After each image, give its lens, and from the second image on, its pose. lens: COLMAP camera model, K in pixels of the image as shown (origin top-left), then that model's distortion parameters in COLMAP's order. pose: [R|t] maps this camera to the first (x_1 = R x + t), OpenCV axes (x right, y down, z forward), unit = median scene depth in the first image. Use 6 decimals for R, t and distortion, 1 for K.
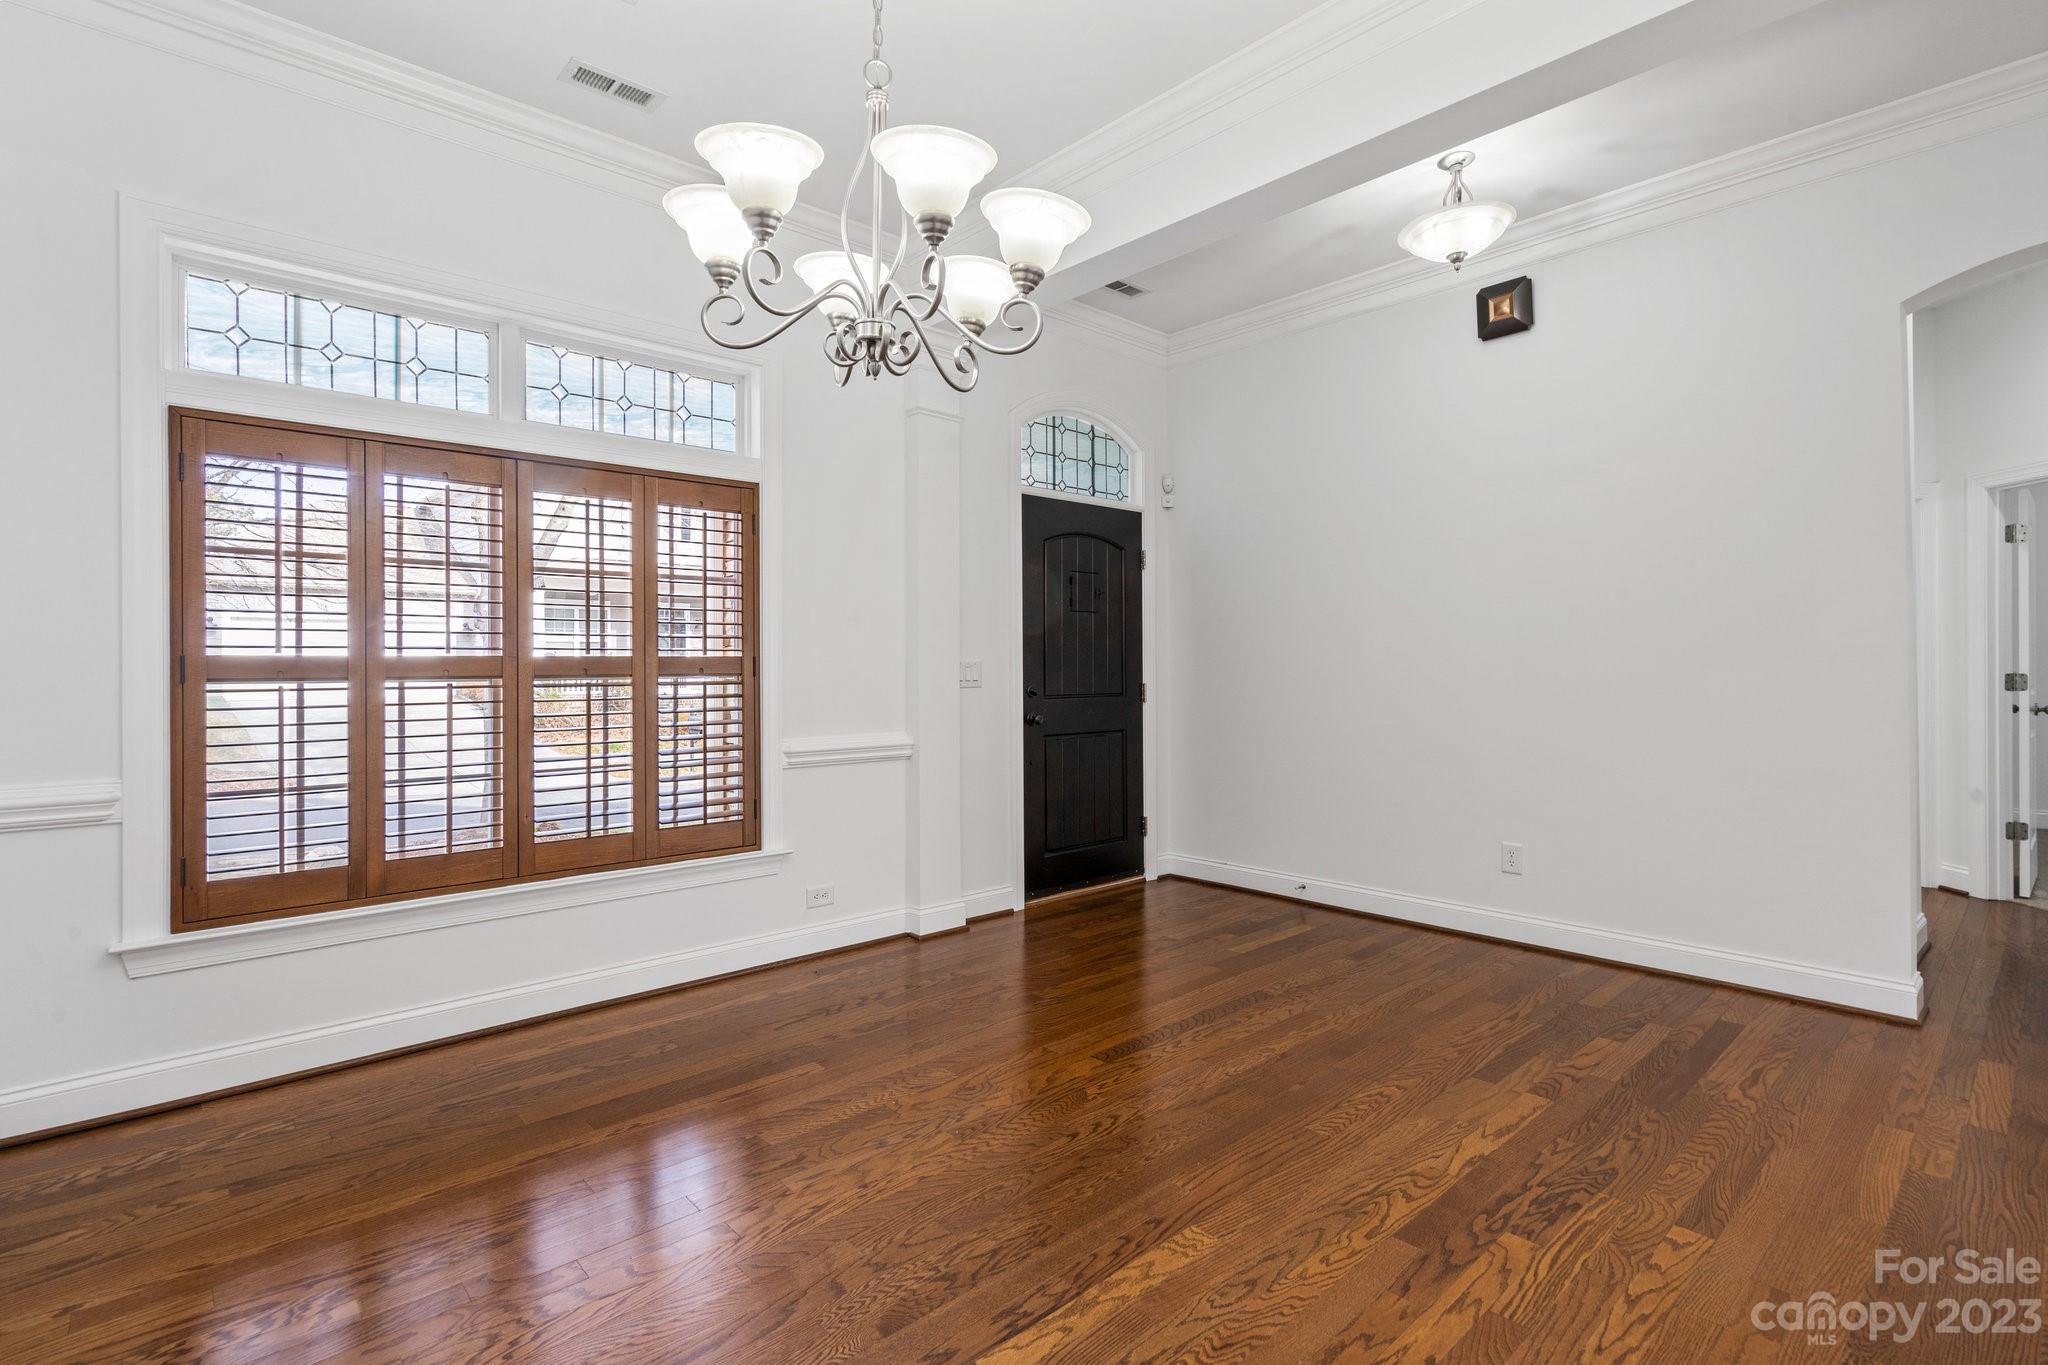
lens RADIAL K [[994.1, 0, 1027.0], [0, 994.1, 663.3], [0, 0, 1]] dist [-0.001236, 0.000529]
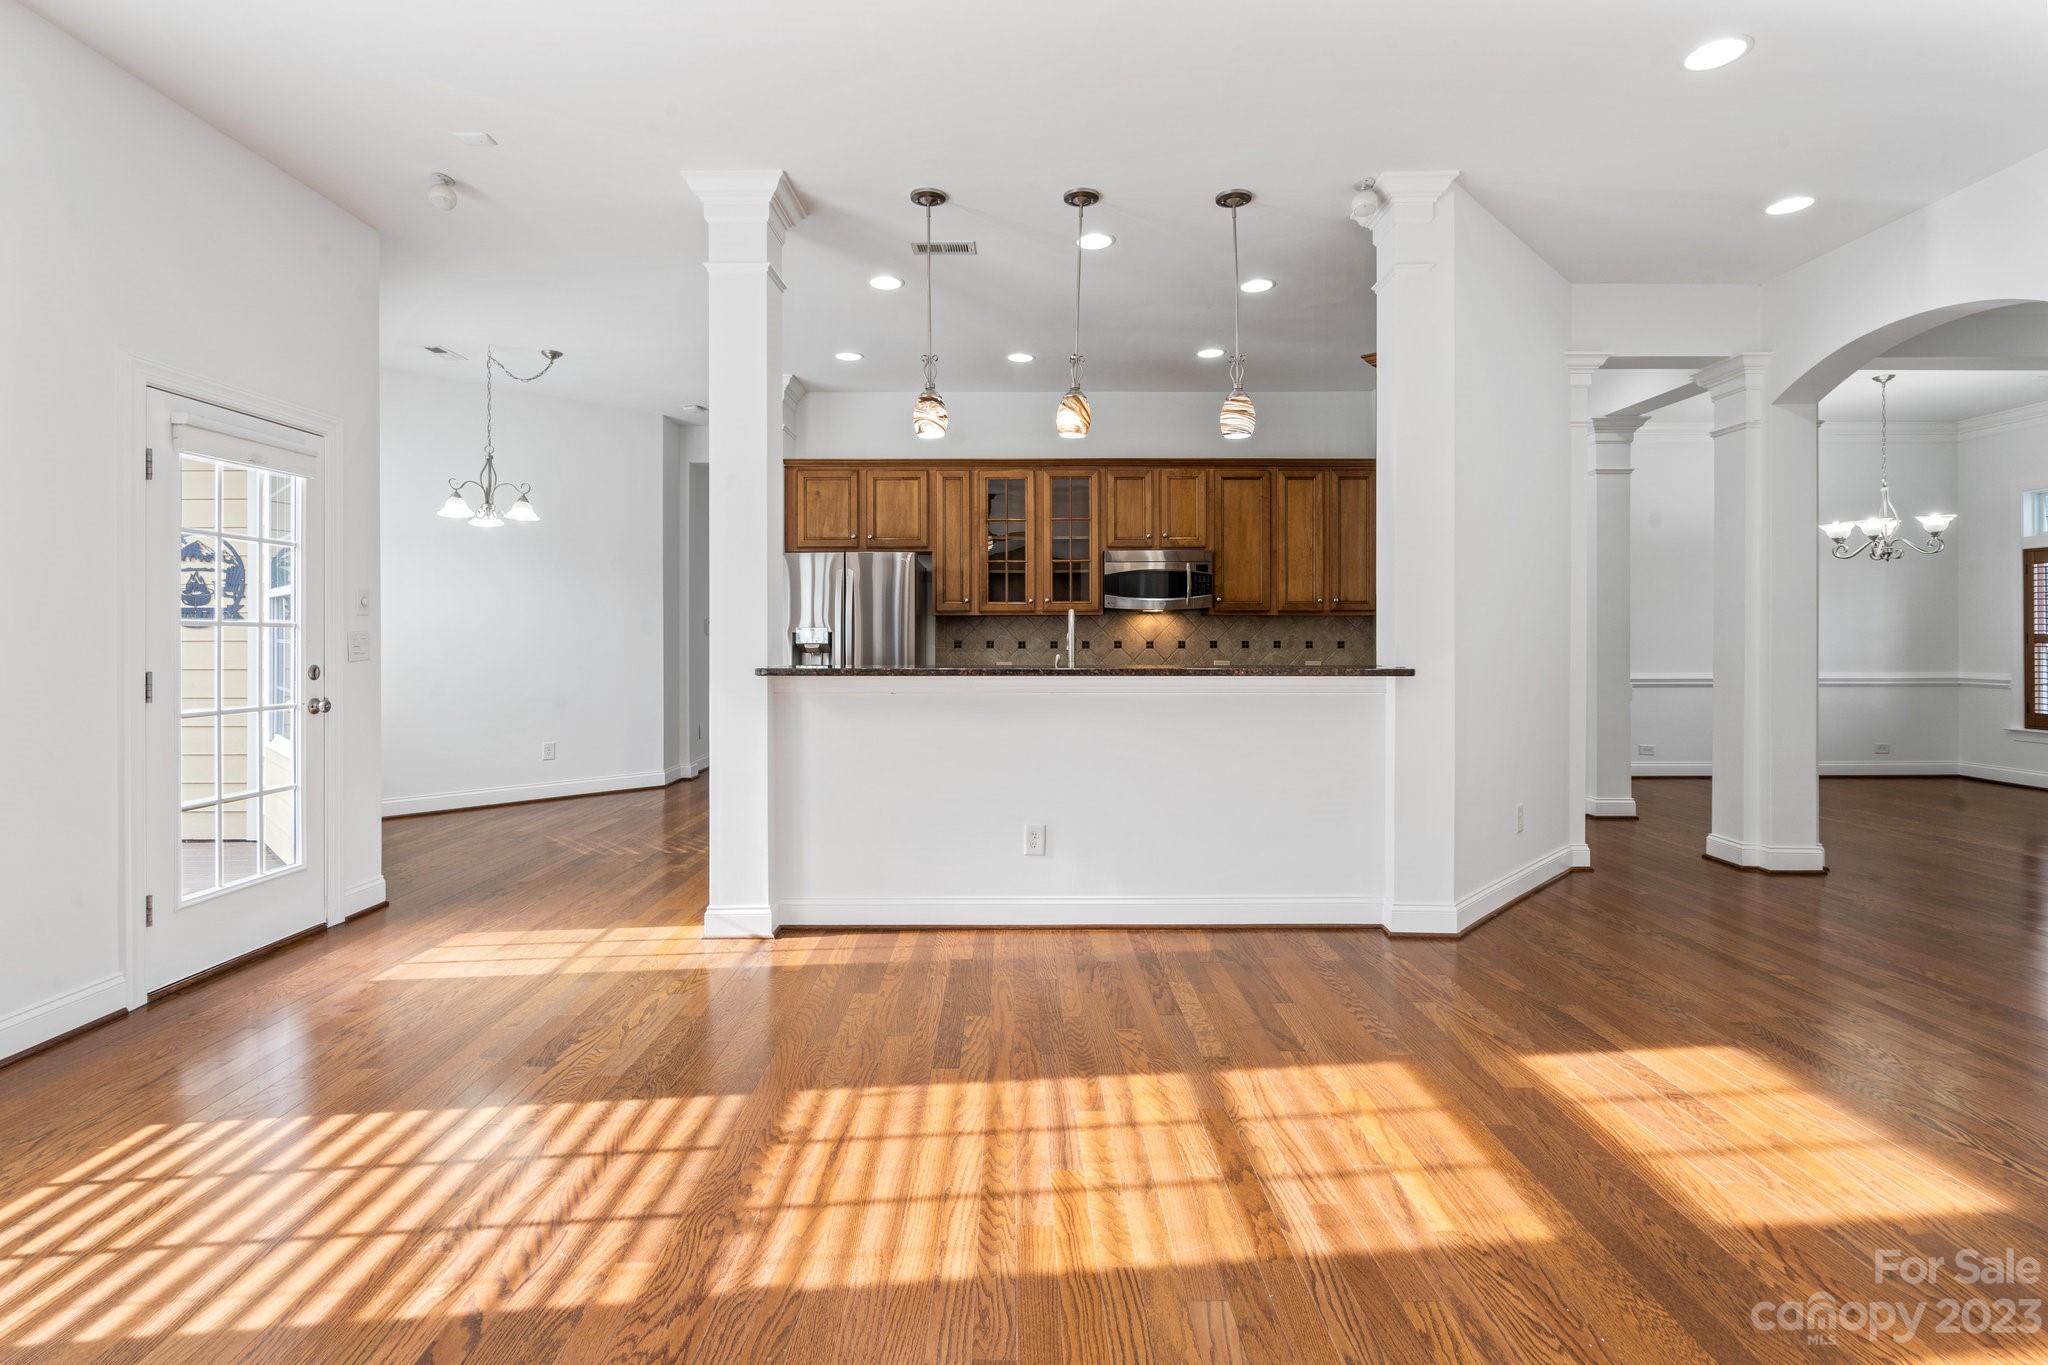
lens RADIAL K [[948.1, 0, 1025.5], [0, 948.1, 637.6], [0, 0, 1]] dist [-0.001302, -0.000010]
pose [[-0.675013, 0.005820, -0.737783, 2.721613], [0.006733, 0.999976, 0.001729, -0.017839], [0.737775, -0.003800, -0.675036, 0.602007]]
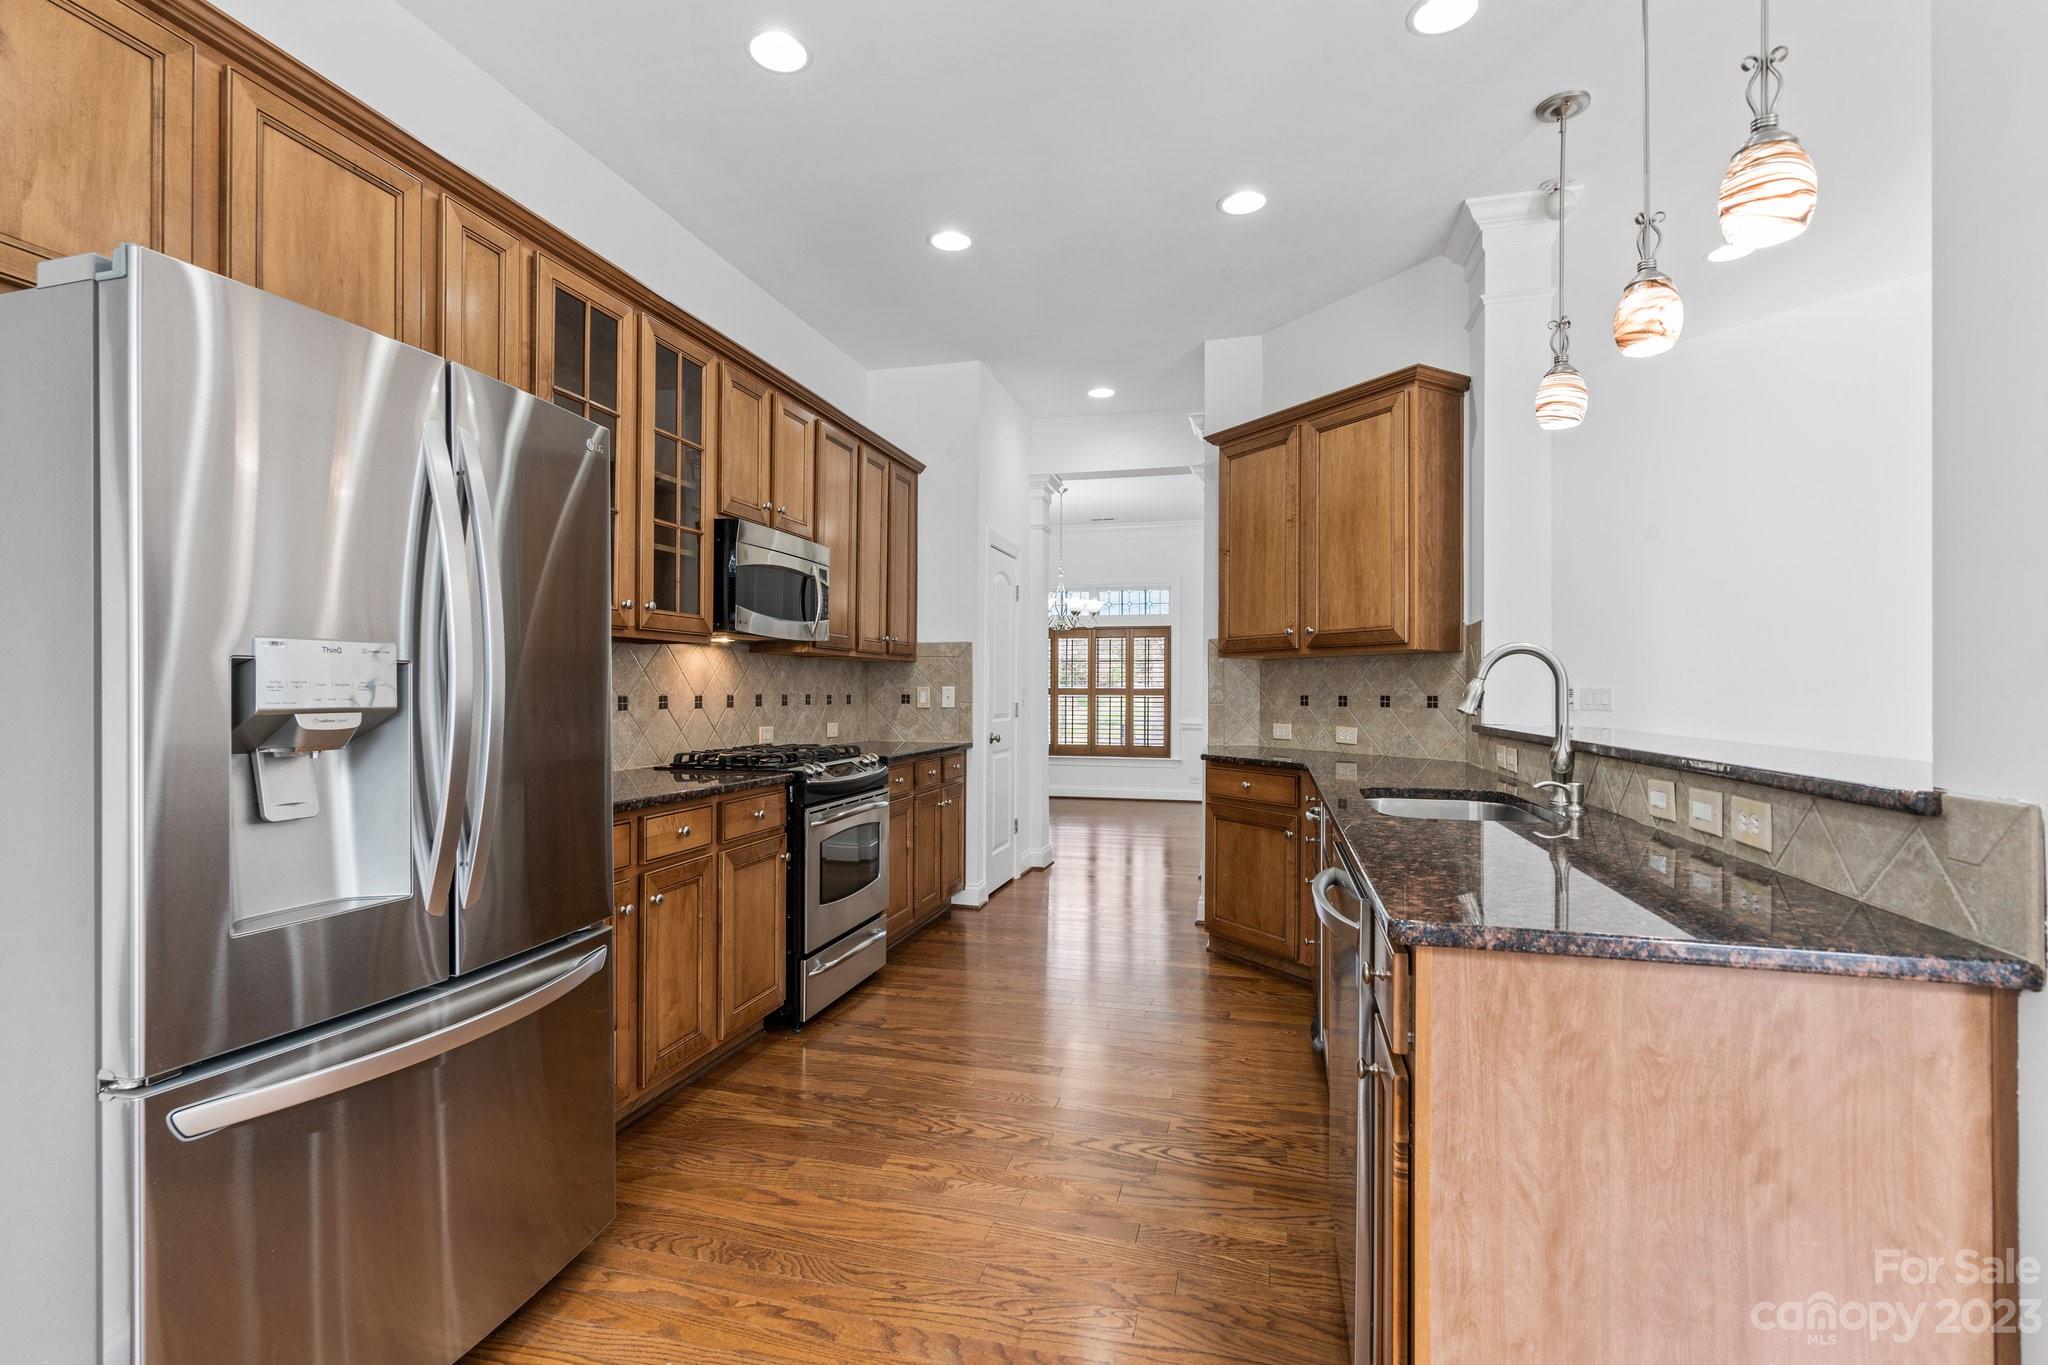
lens RADIAL K [[951.0, 0, 1016.1], [0, 951.0, 684.4], [0, 0, 1]] dist [-0.001644, -0.000217]
pose [[0.523881, 0.002396, -0.851788, 2.154176], [-0.004342, 0.999991, 0.000142, -0.019429], [0.851781, 0.003624, 0.523886, -0.924189]]
